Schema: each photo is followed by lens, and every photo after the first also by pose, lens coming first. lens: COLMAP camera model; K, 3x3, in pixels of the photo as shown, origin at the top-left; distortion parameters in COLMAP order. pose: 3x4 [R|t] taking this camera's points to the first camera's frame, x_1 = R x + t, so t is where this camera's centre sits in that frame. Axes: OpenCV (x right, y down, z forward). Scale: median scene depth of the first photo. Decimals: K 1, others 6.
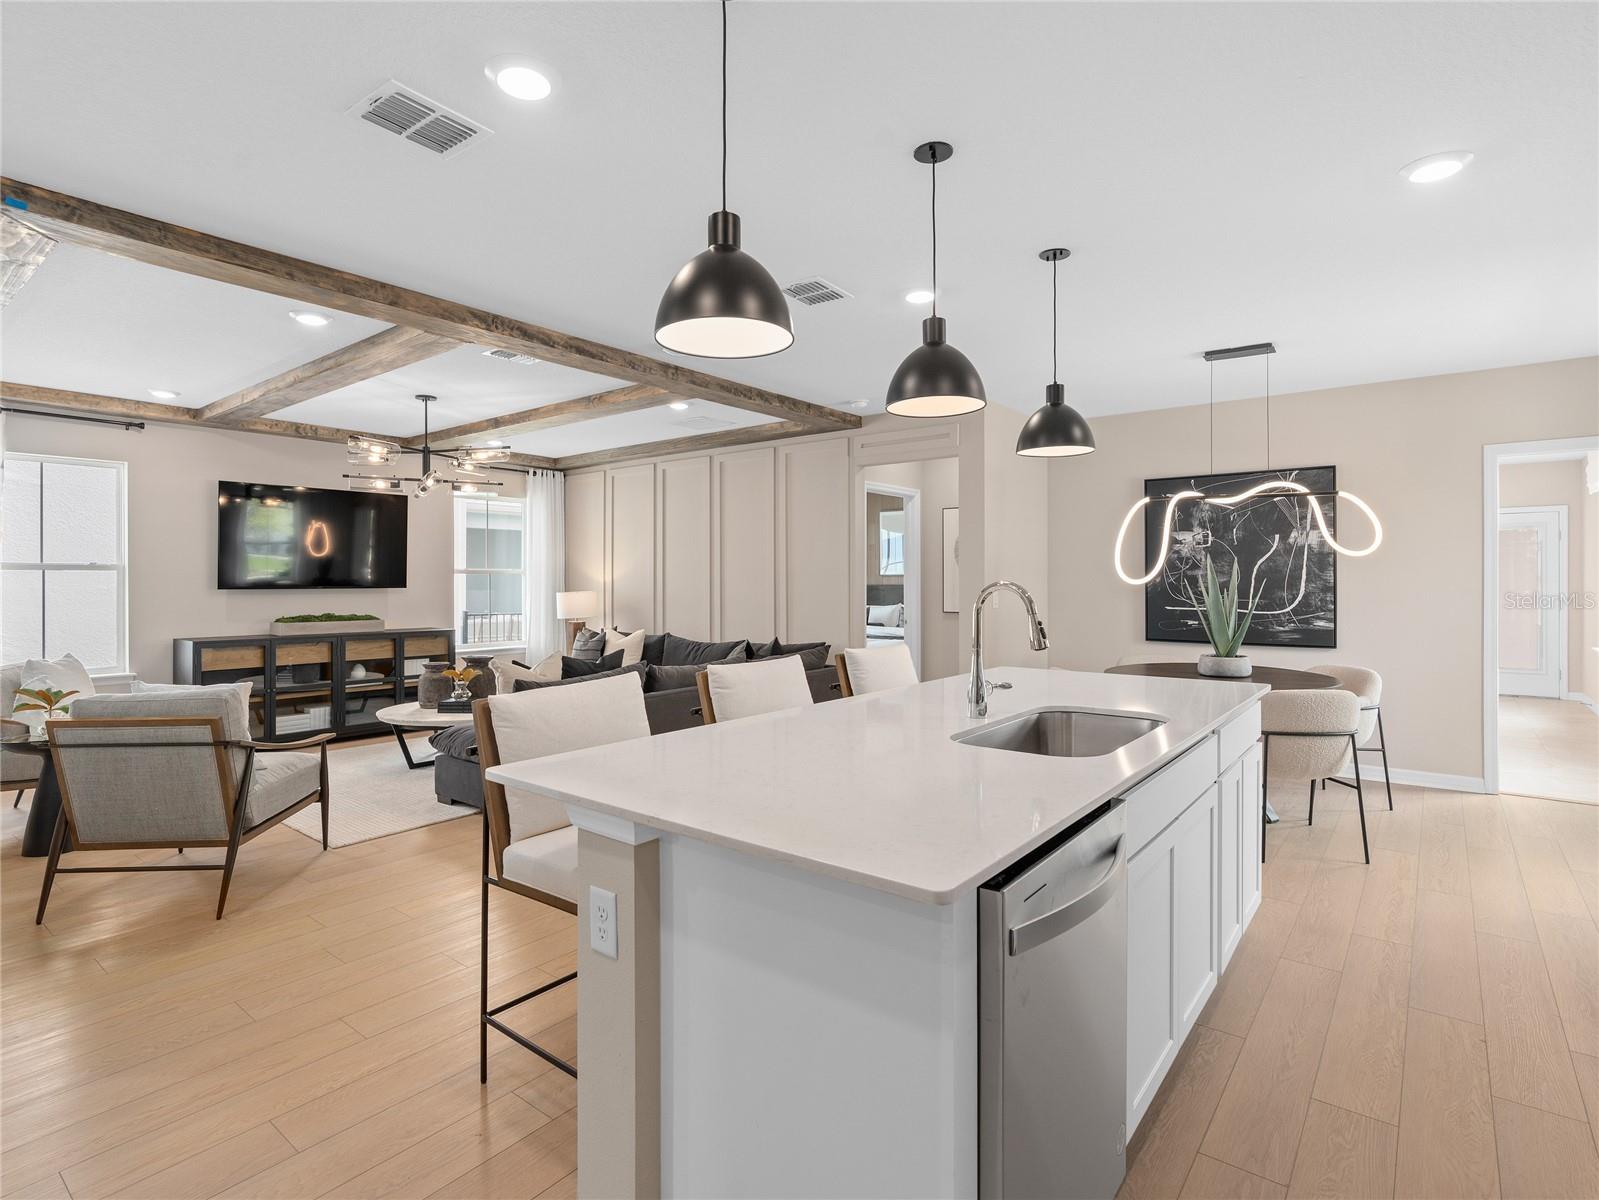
lens RADIAL K [[815.6, 0, 801.6], [0, 815.6, 582.0], [0, 0, 1]] dist [-0.004056, 0.000101]
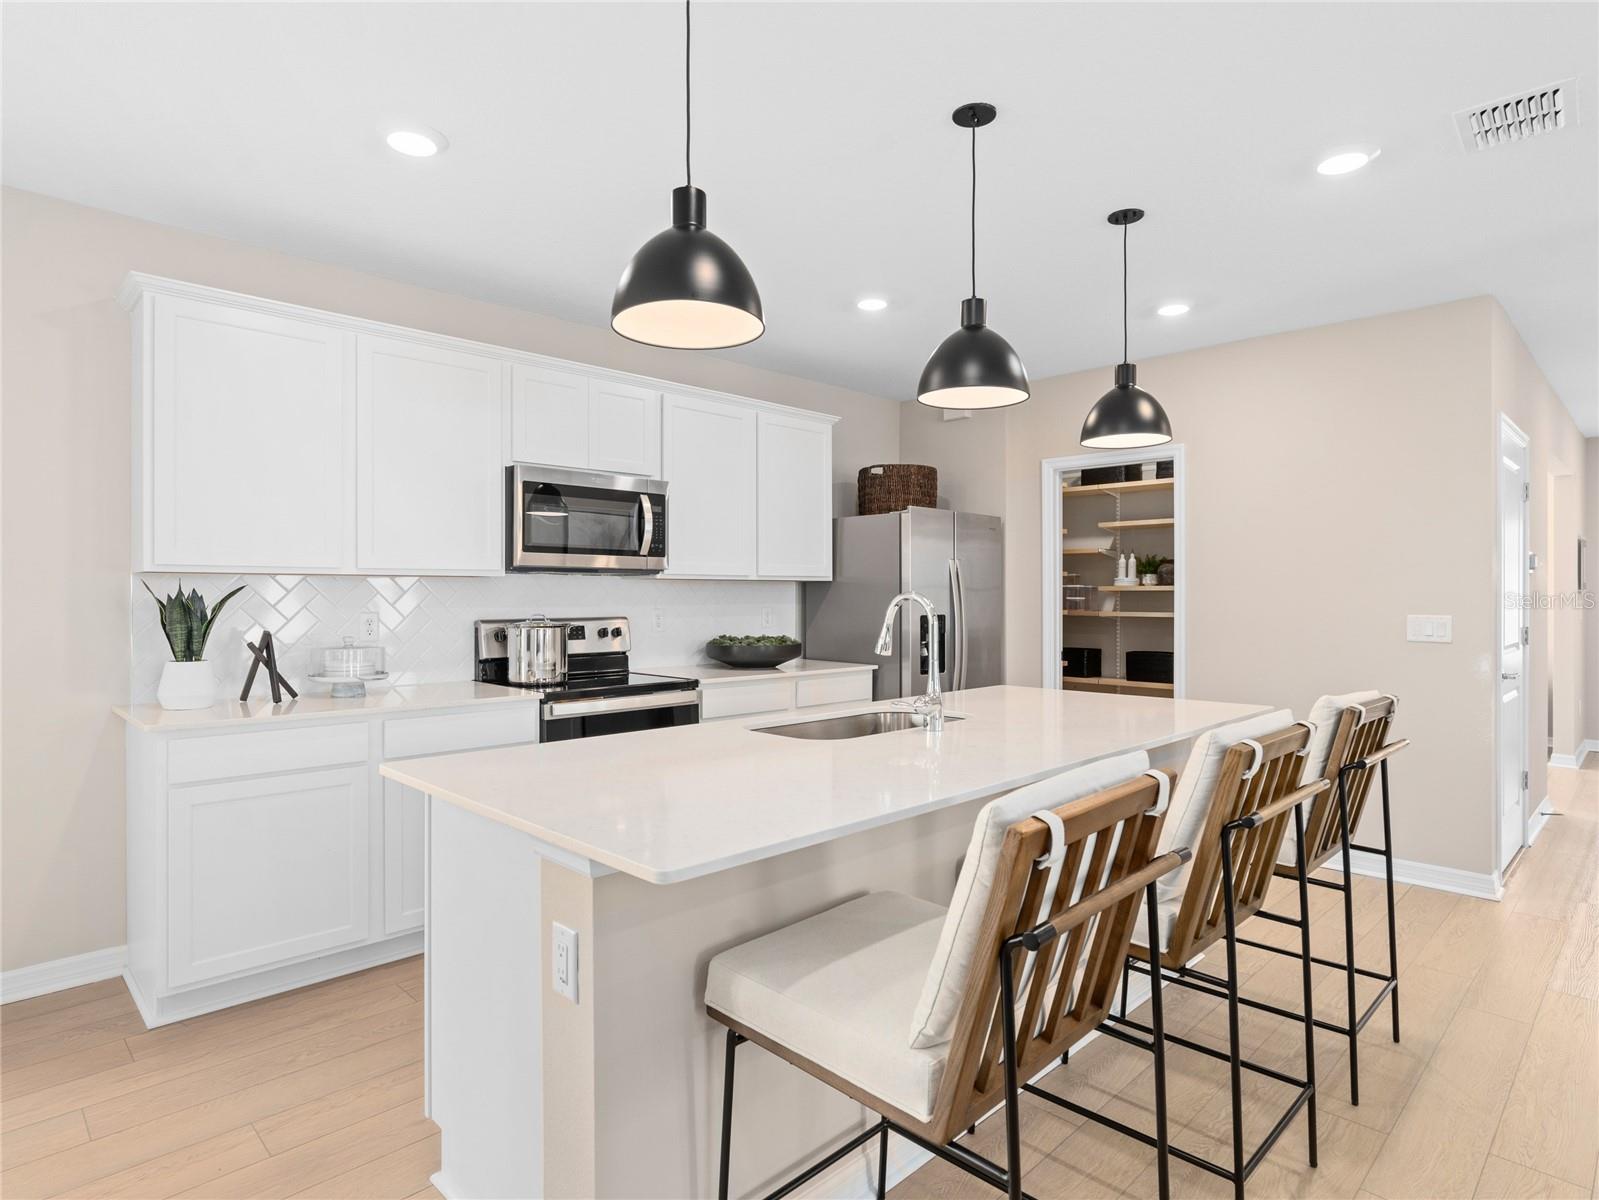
lens RADIAL K [[875.8, 0, 793.6], [0, 875.8, 599.0], [0, 0, 1]] dist [0.002911, -0.001349]
pose [[-0.993610, -0.001075, 0.112859, 0.105331], [0.000297, 0.999926, 0.012138, -0.002931], [-0.112864, 0.012094, -0.993537, 0.830689]]
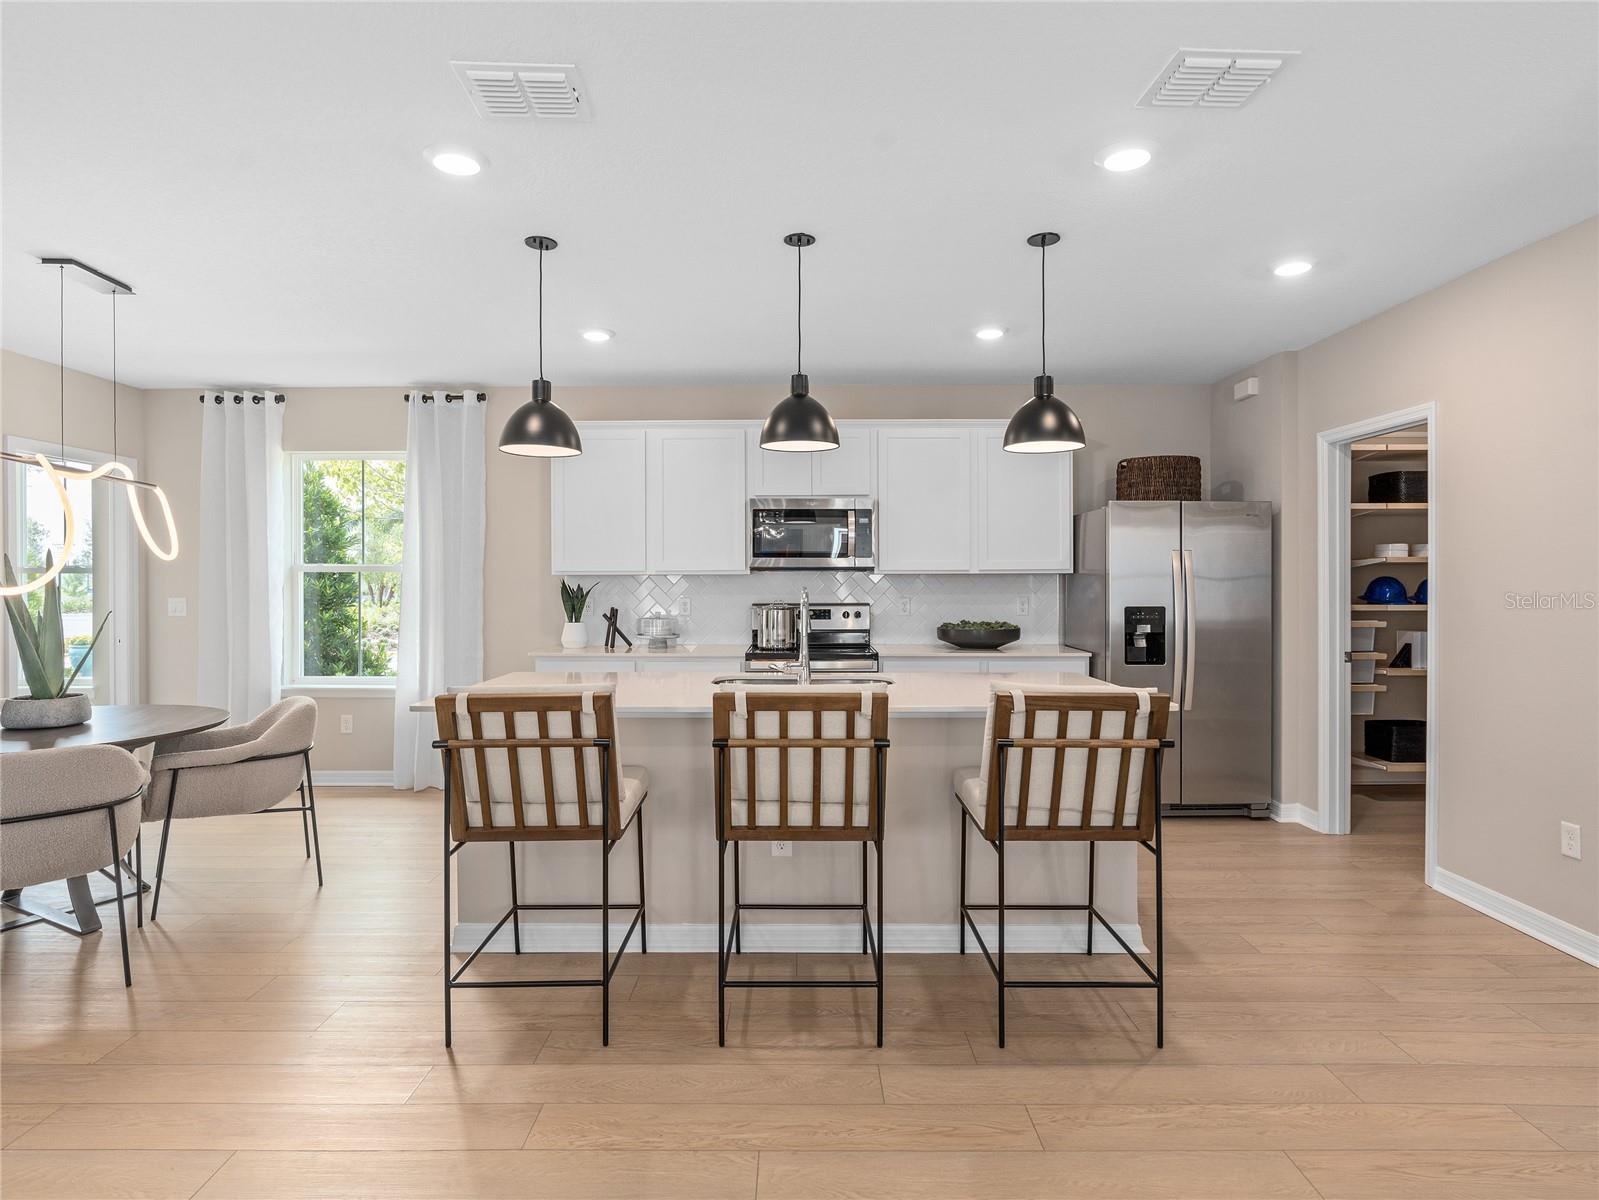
lens RADIAL K [[861.4, 0, 792.3], [0, 861.4, 584.3], [0, 0, 1]] dist [-0.005080, -0.001464]
pose [[-0.615926, 0.000680, 0.787803, -0.360655], [0.005120, 0.999982, 0.003141, -0.003318], [-0.787787, 0.005968, -0.615919, 0.759823]]
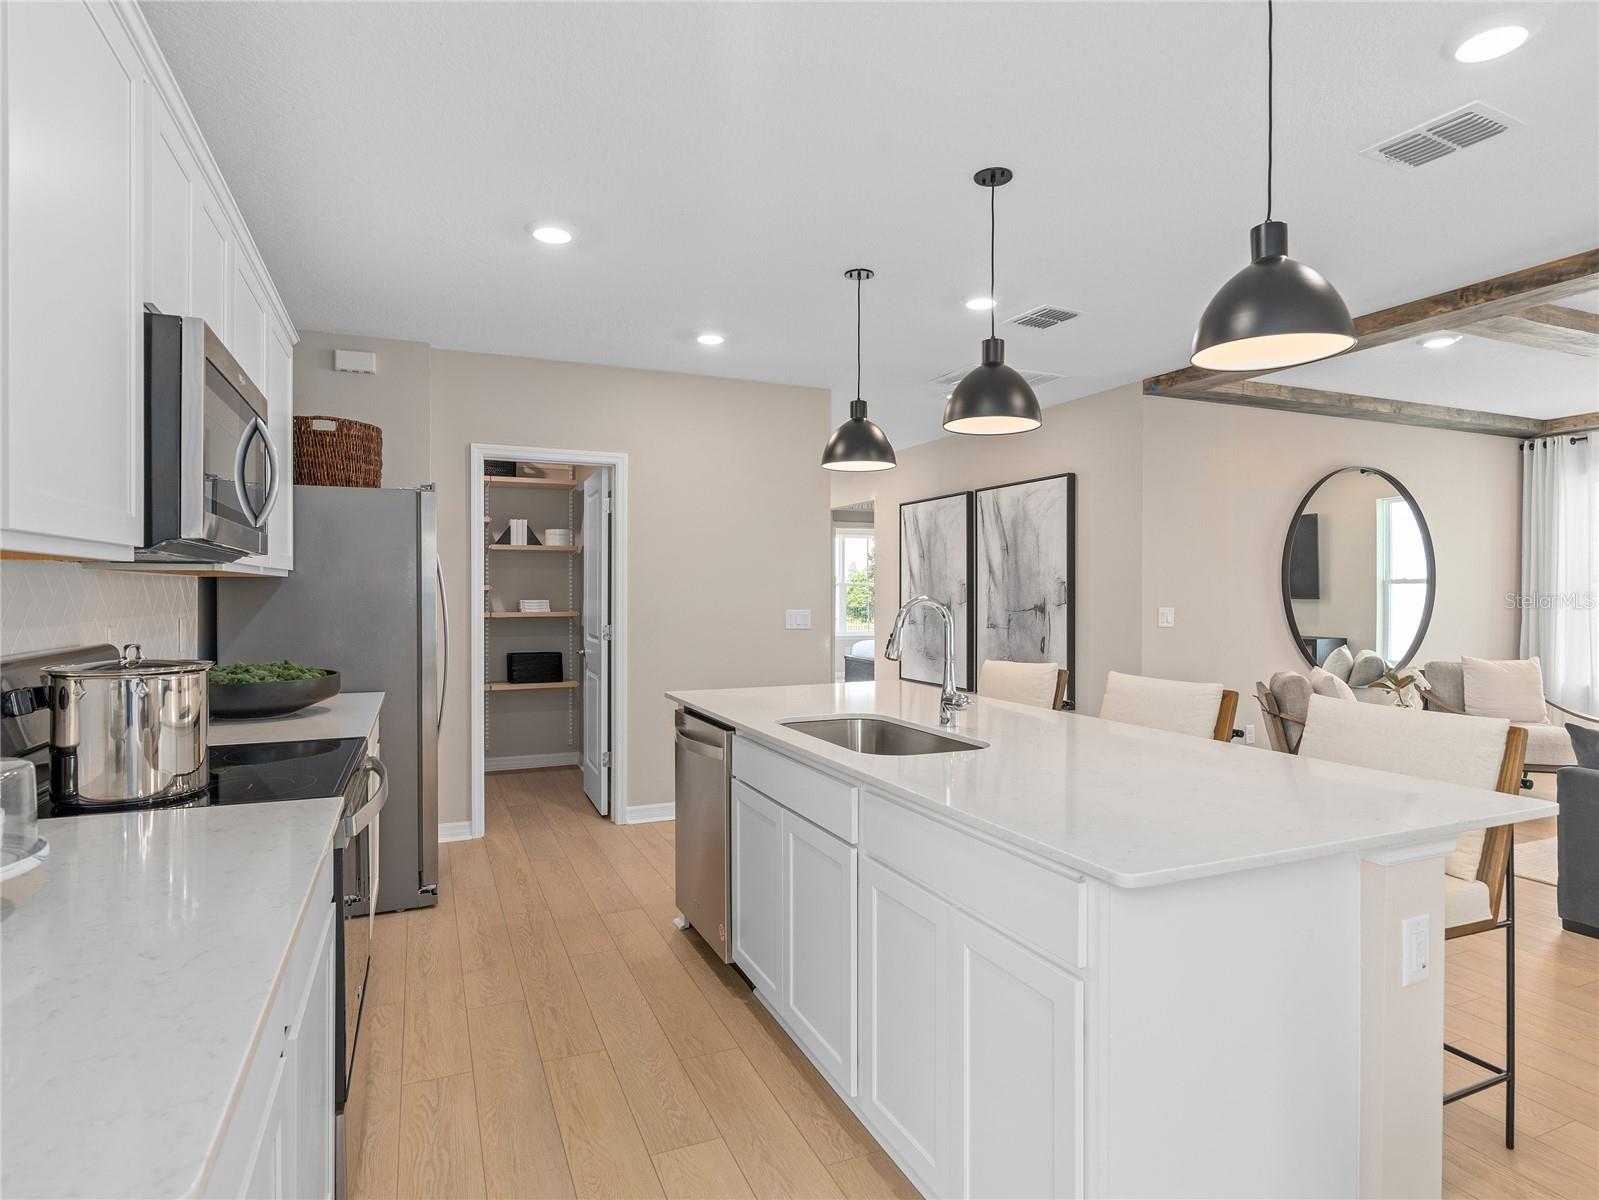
lens RADIAL K [[875.8, 0, 793.6], [0, 875.8, 599.0], [0, 0, 1]] dist [0.002911, -0.001349]
pose [[-0.464609, 0.011815, -0.885437, 0.525259], [-0.003147, 0.999883, 0.014994, -0.006985], [0.885511, 0.009753, -0.464517, 0.542183]]
